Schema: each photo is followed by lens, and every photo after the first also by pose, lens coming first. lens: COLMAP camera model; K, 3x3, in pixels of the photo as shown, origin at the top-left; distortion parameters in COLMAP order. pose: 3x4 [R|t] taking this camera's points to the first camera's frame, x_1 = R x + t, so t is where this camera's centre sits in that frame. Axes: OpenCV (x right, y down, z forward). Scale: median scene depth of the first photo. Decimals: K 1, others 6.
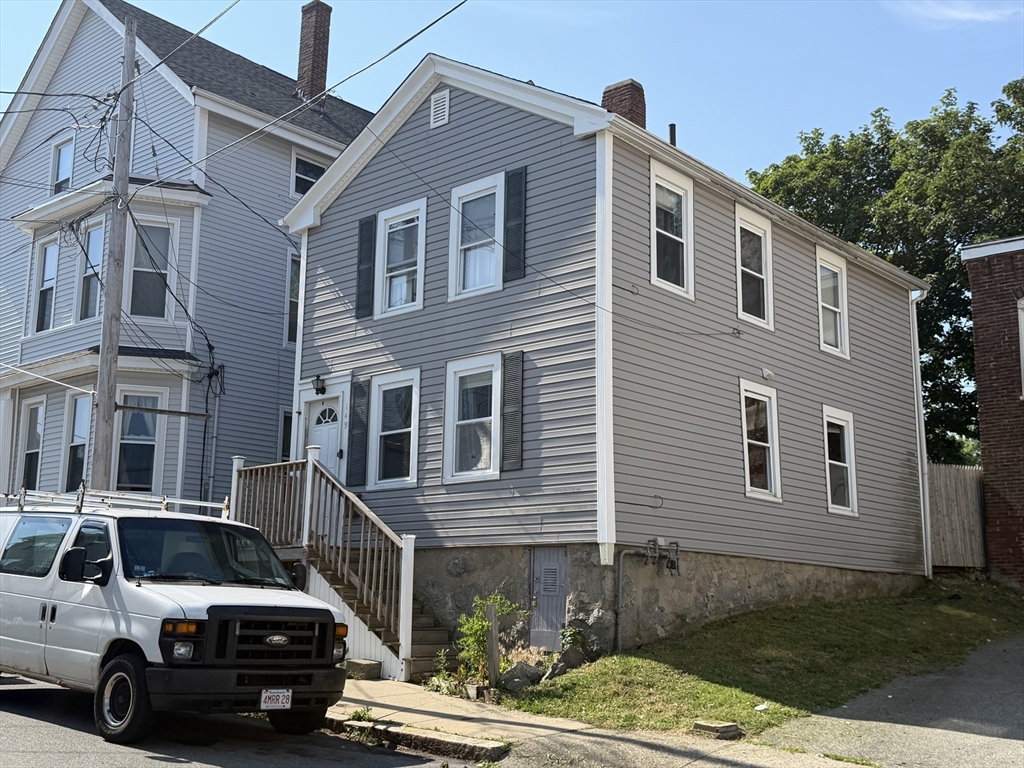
lens RADIAL K [[1150.7, 0, 512.0], [0, 1150.7, 384.0], [0, 0, 1]] dist [0.205895, -0.482322]
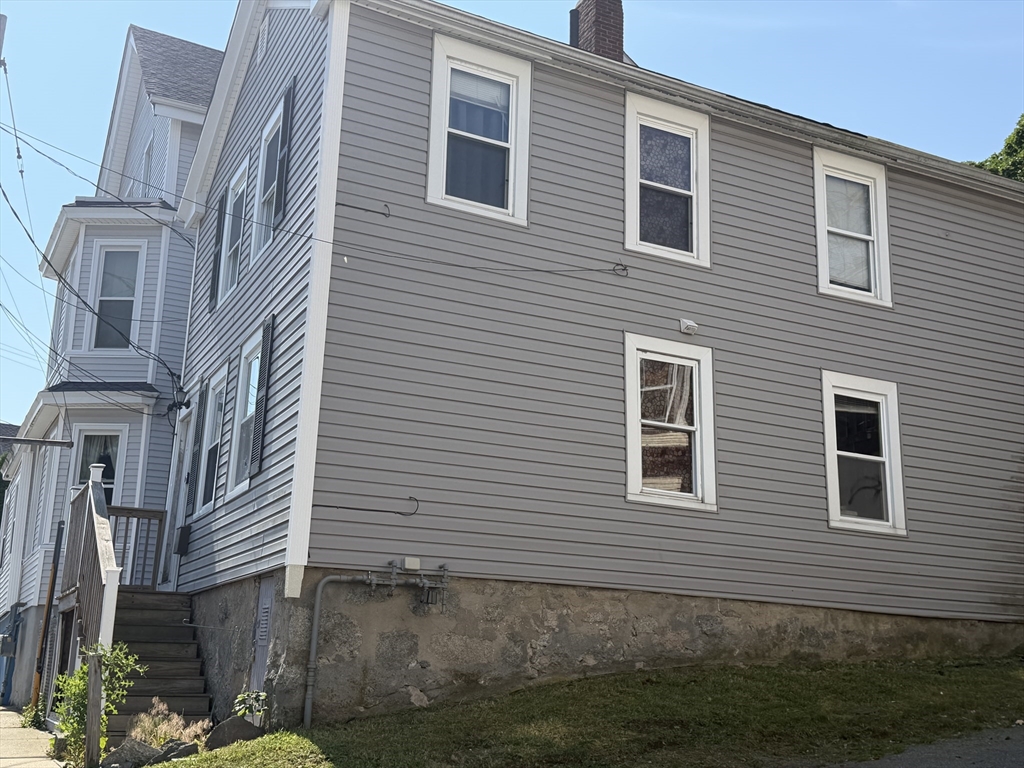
lens RADIAL K [[1150.7, 0, 512.0], [0, 1150.7, 384.0], [0, 0, 1]] dist [0.205895, -0.482322]
pose [[0.930106, -0.084459, -0.357448, 0.397045], [0.059474, 0.994991, -0.080342, 0.081252], [0.362443, 0.053468, 0.930471, 0.347336]]
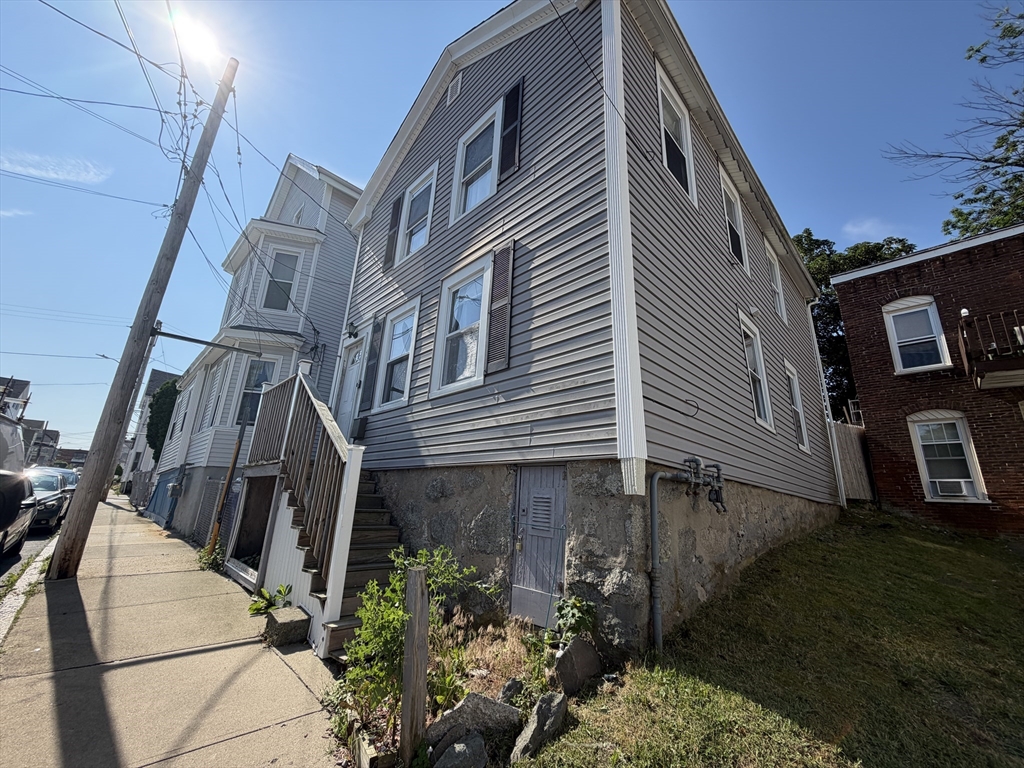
lens RADIAL K [[410.1, 0, 508.4], [0, 410.1, 382.4], [0, 0, 1]] dist [0.001471, -0.000002]
pose [[0.997550, 0.012908, -0.068754, 0.026141], [-0.019615, 0.995015, -0.097776, 0.104002], [0.067149, 0.098886, 0.992831, 0.672981]]
